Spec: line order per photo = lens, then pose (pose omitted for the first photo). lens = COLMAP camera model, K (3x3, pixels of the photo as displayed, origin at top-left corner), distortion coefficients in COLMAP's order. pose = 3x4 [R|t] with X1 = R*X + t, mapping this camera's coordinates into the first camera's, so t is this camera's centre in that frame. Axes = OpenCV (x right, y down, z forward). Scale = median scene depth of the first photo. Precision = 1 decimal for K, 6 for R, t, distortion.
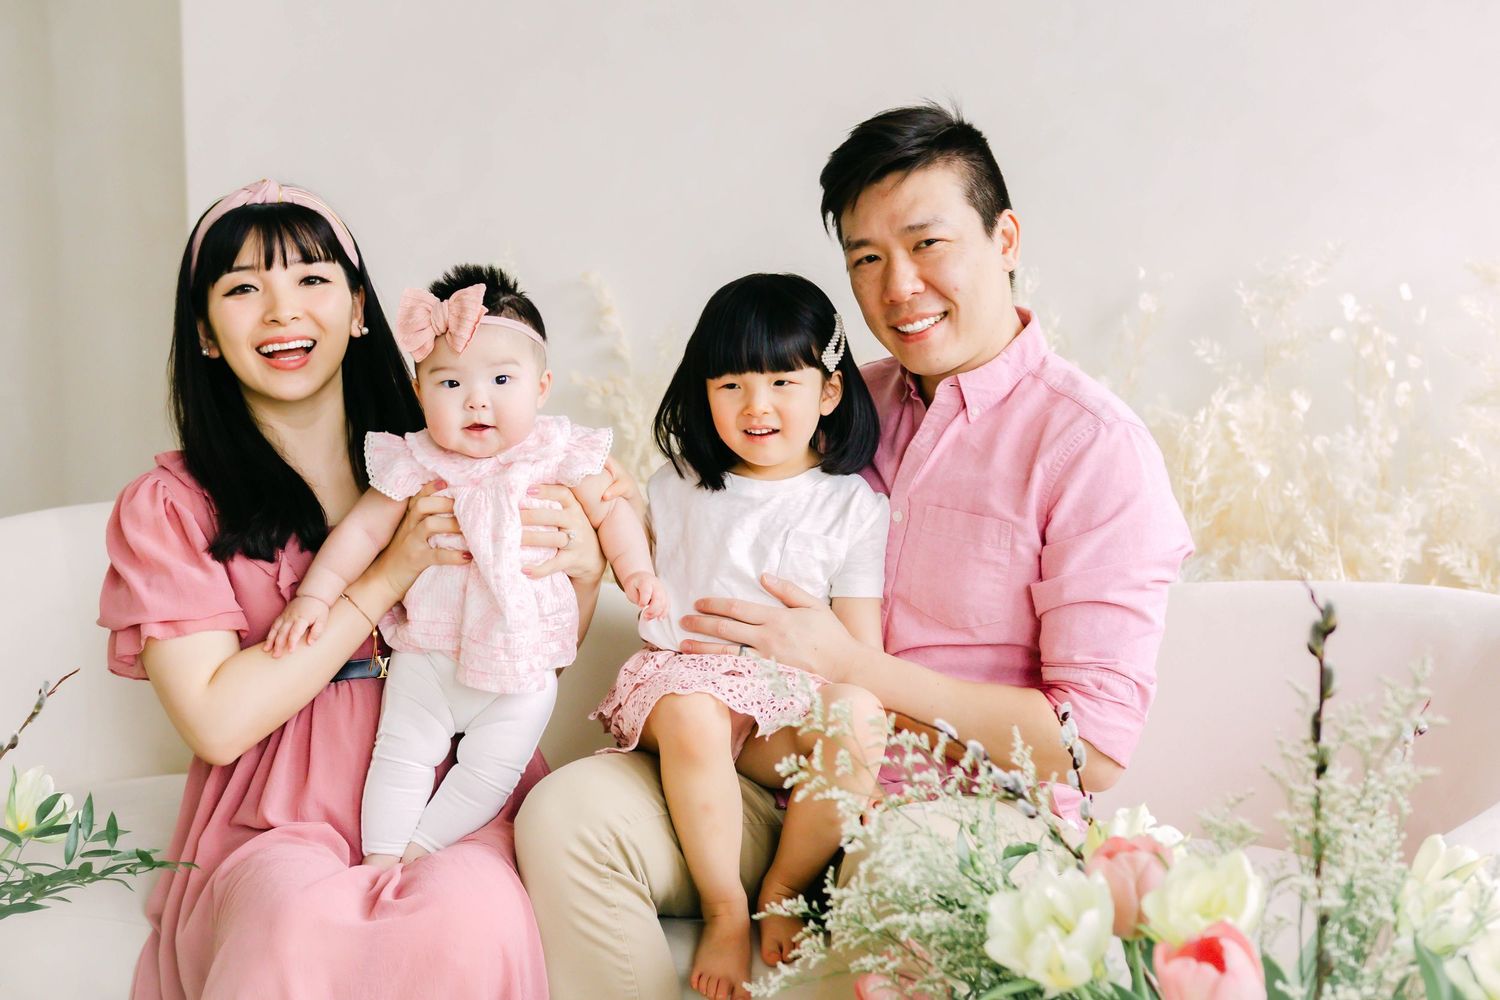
lens RADIAL K [[1949.9, 0, 750.0], [0, 1949.9, 500.0], [0, 0, 1]] dist [-0.001748, 0.045653]
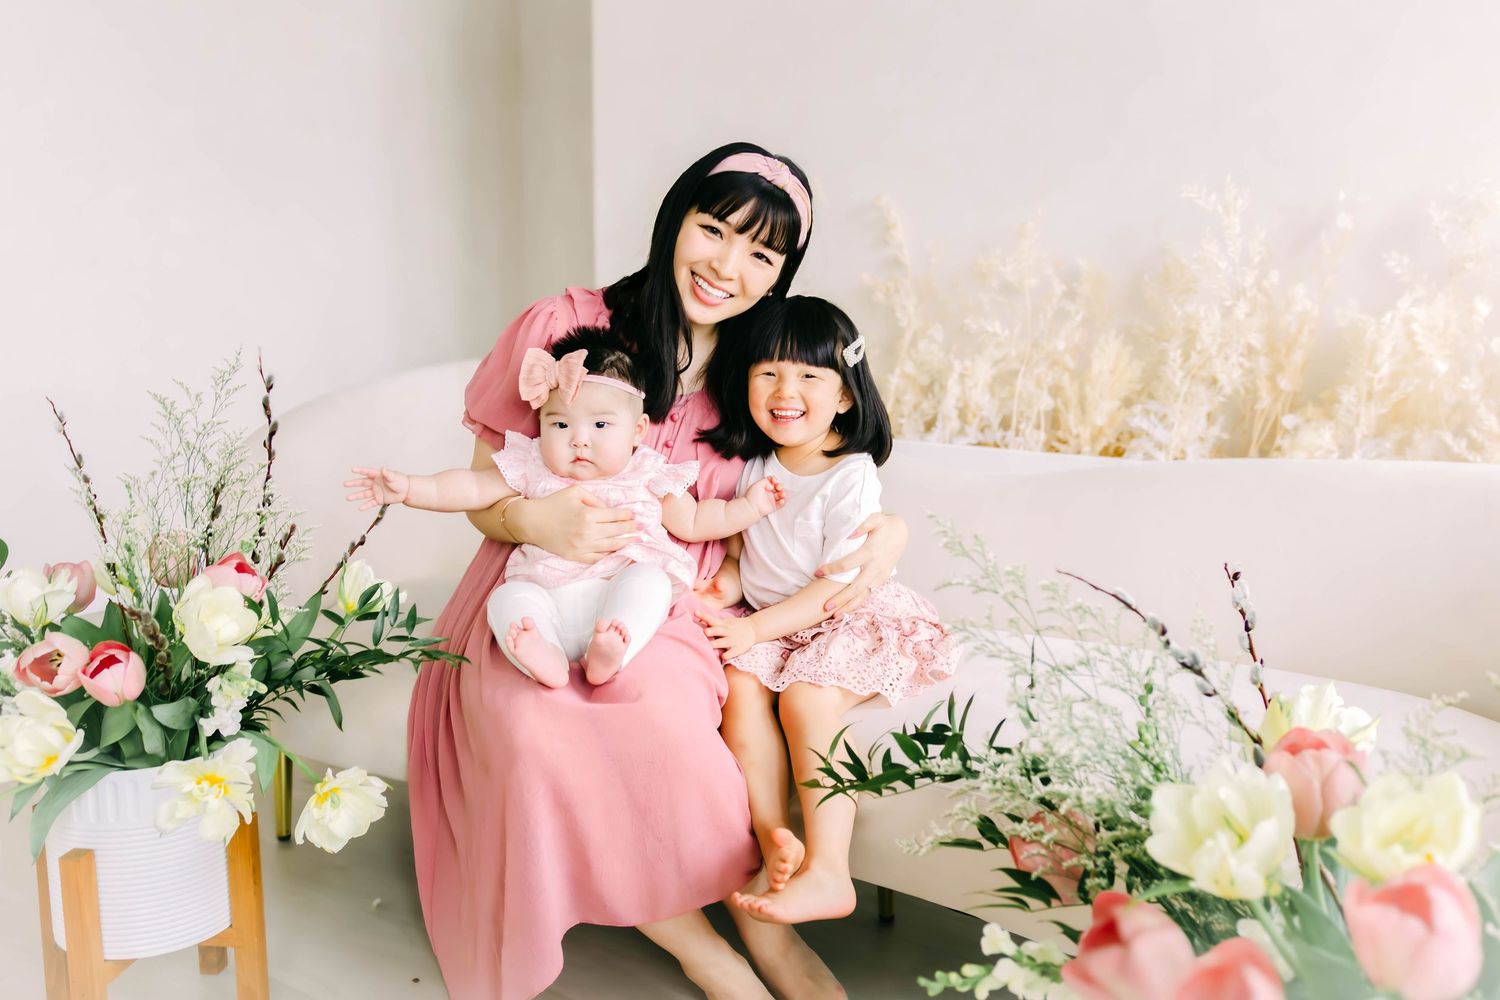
lens RADIAL K [[1287.4, 0, 750.0], [0, 1287.4, 500.0], [0, 0, 1]] dist [0.001556, -0.001620]
pose [[0.977154, 0.056322, -0.204935, 0.022596], [-0.037475, 0.994799, 0.094717, 0.006753], [0.209204, -0.084873, 0.974182, 0.160155]]
